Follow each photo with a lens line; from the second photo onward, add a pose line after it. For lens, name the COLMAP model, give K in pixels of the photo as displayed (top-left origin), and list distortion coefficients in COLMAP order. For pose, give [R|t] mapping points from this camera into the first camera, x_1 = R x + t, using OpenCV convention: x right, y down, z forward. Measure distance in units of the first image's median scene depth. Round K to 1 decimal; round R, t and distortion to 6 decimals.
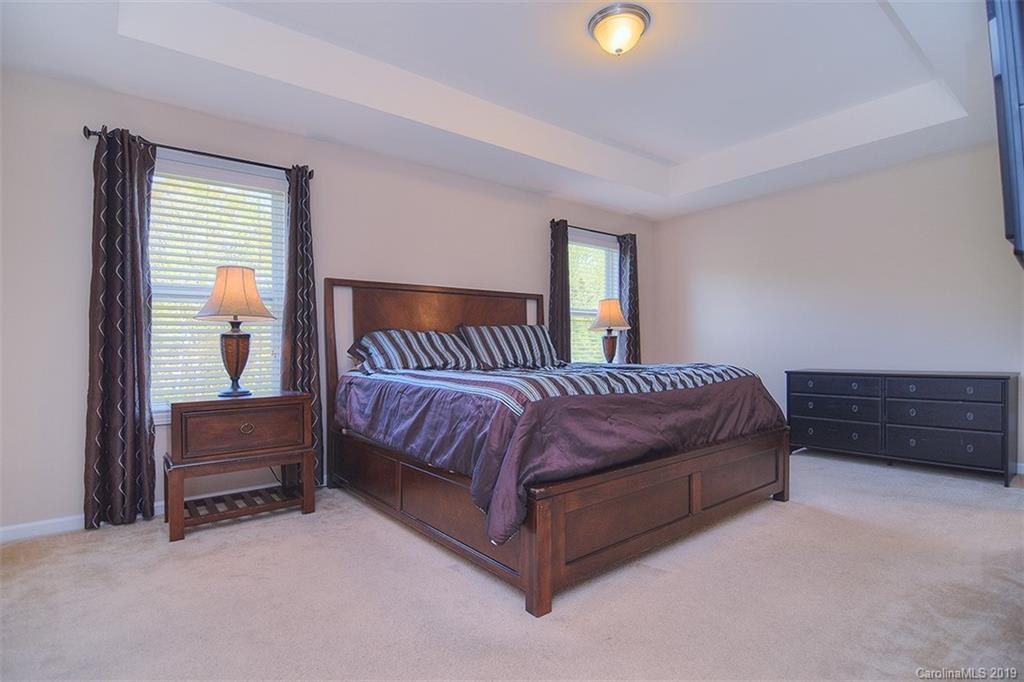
lens RADIAL K [[502.3, 0, 512.2], [0, 502.3, 339.2], [0, 0, 1]] dist [-0.019929, -0.001416]
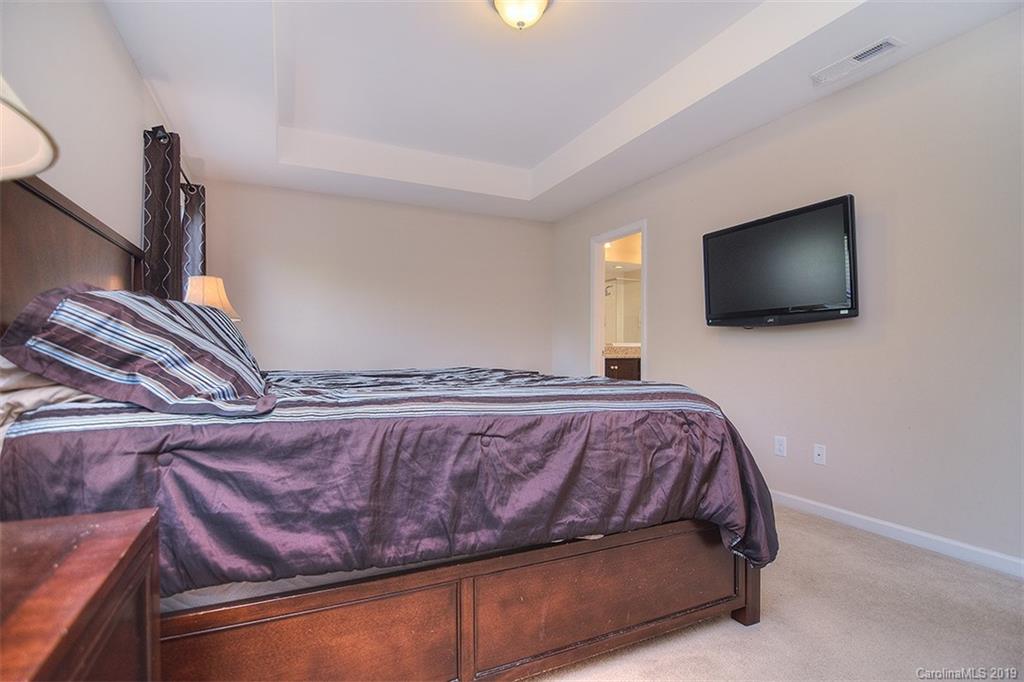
lens RADIAL K [[502.3, 0, 512.2], [0, 502.3, 339.2], [0, 0, 1]] dist [-0.019929, -0.001416]
pose [[0.220591, 0.030613, 0.974886, -0.810894], [-0.030531, 0.999234, -0.024470, 0.026026], [-0.974888, -0.024367, 0.221357, 0.992079]]
